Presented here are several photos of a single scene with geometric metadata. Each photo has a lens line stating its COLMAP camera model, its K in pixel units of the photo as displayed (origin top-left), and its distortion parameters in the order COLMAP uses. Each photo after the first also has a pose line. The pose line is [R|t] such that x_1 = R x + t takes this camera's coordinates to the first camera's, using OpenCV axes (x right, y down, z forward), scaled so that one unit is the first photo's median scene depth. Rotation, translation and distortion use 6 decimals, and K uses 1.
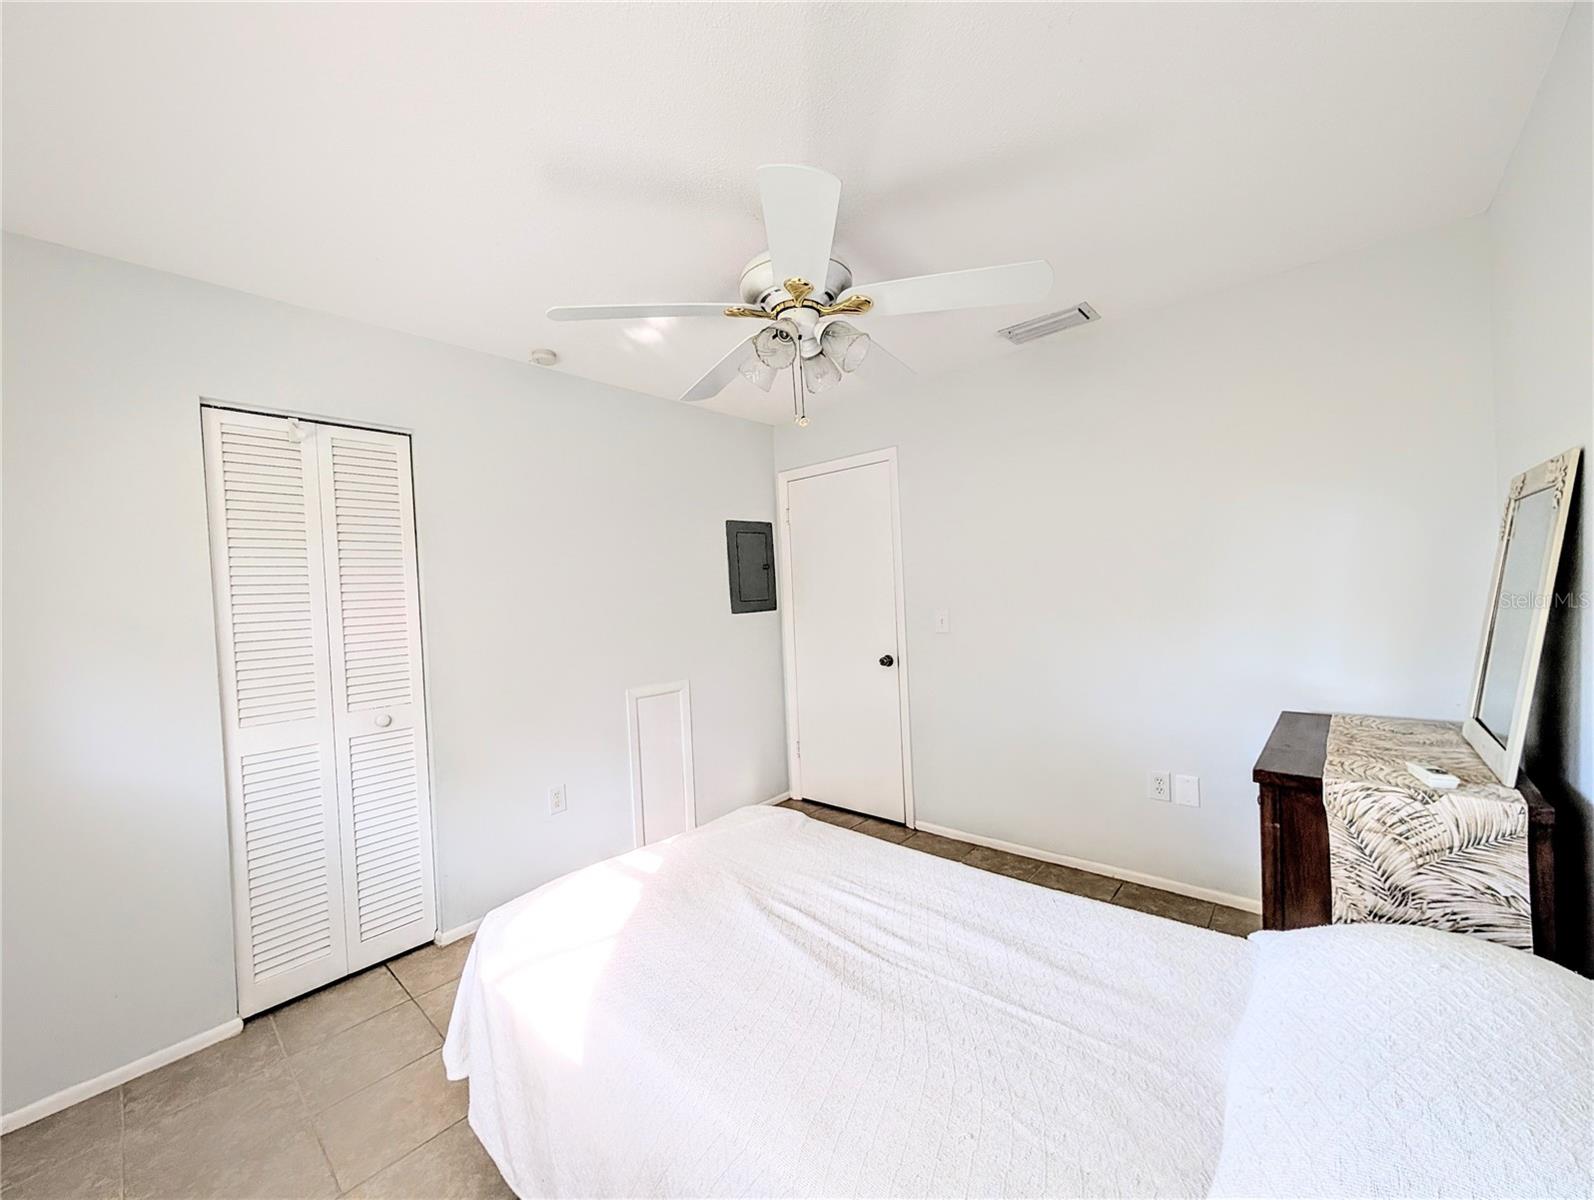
lens RADIAL K [[613.0, 0, 797.4], [0, 613.0, 603.2], [0, 0, 1]] dist [-0.001944, 0.000613]
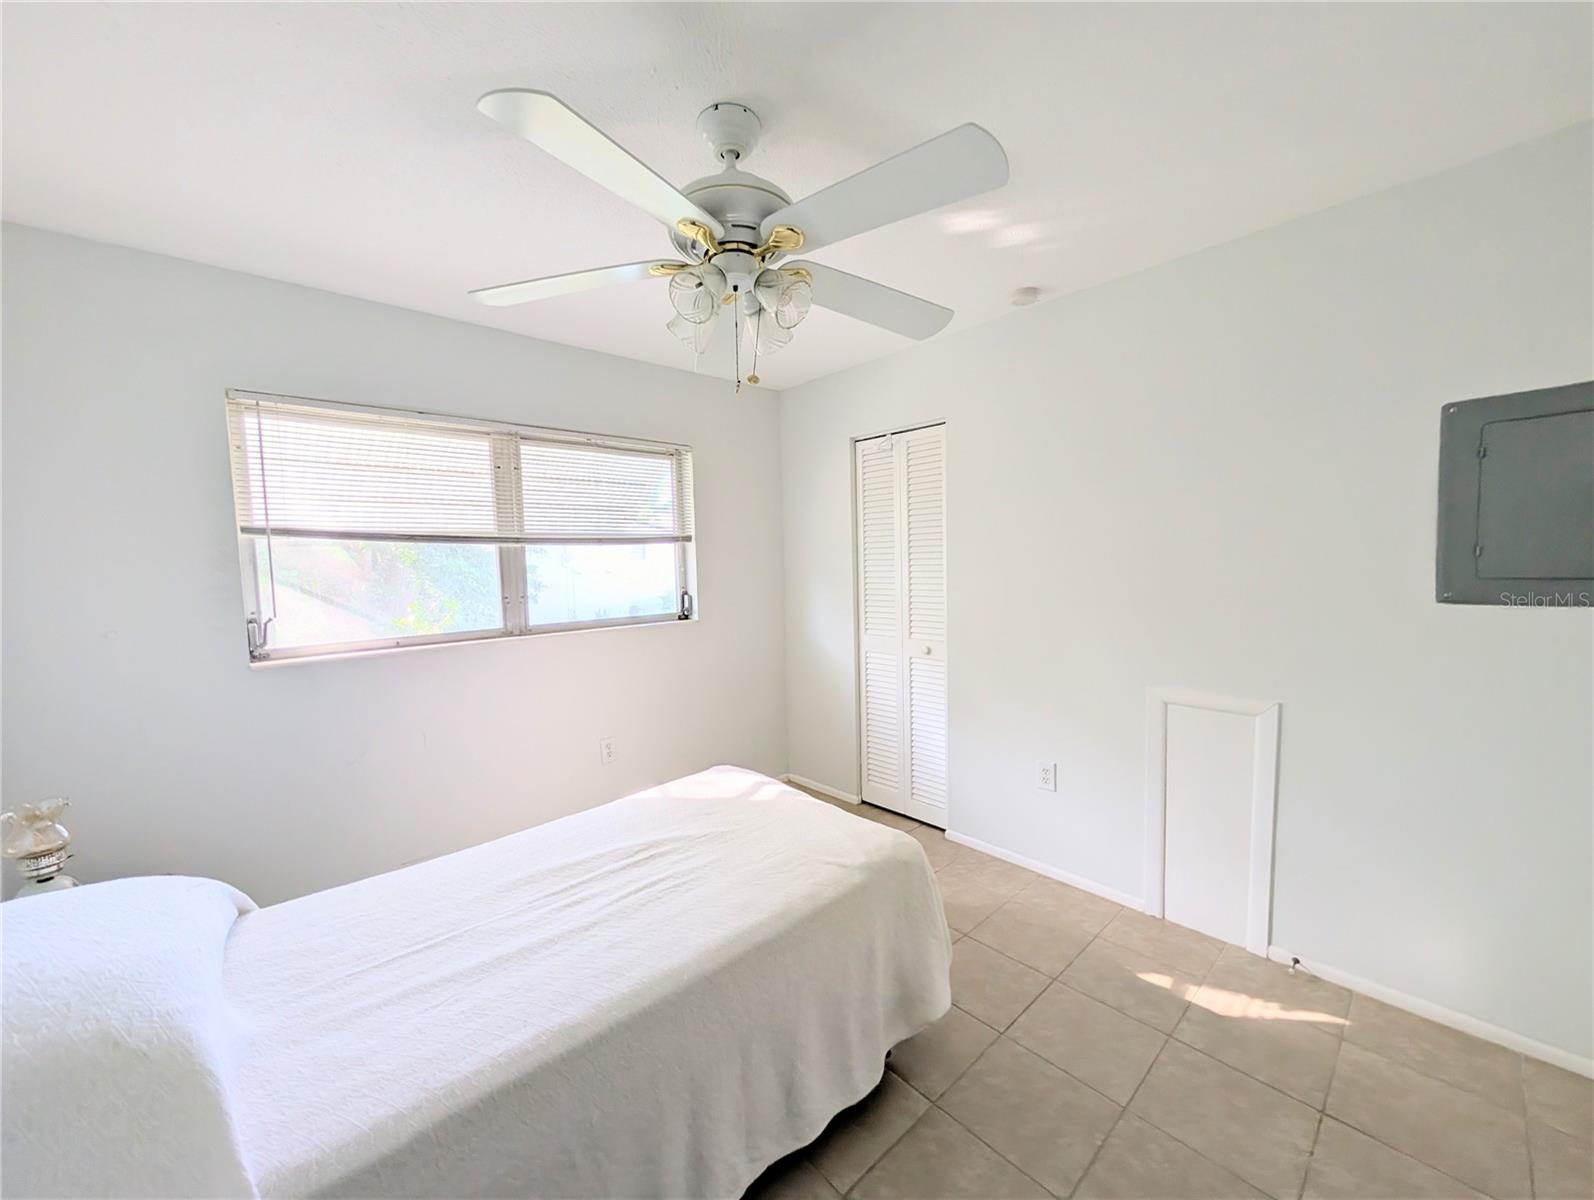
lens RADIAL K [[613.0, 0, 797.1], [0, 613.0, 605.1], [0, 0, 1]] dist [-0.001944, 0.000613]
pose [[-0.108996, 0.124951, -0.986158, 0.696474], [0.013273, 0.992163, 0.124245, -0.078450], [0.993954, 0.000453, -0.109801, 0.923887]]
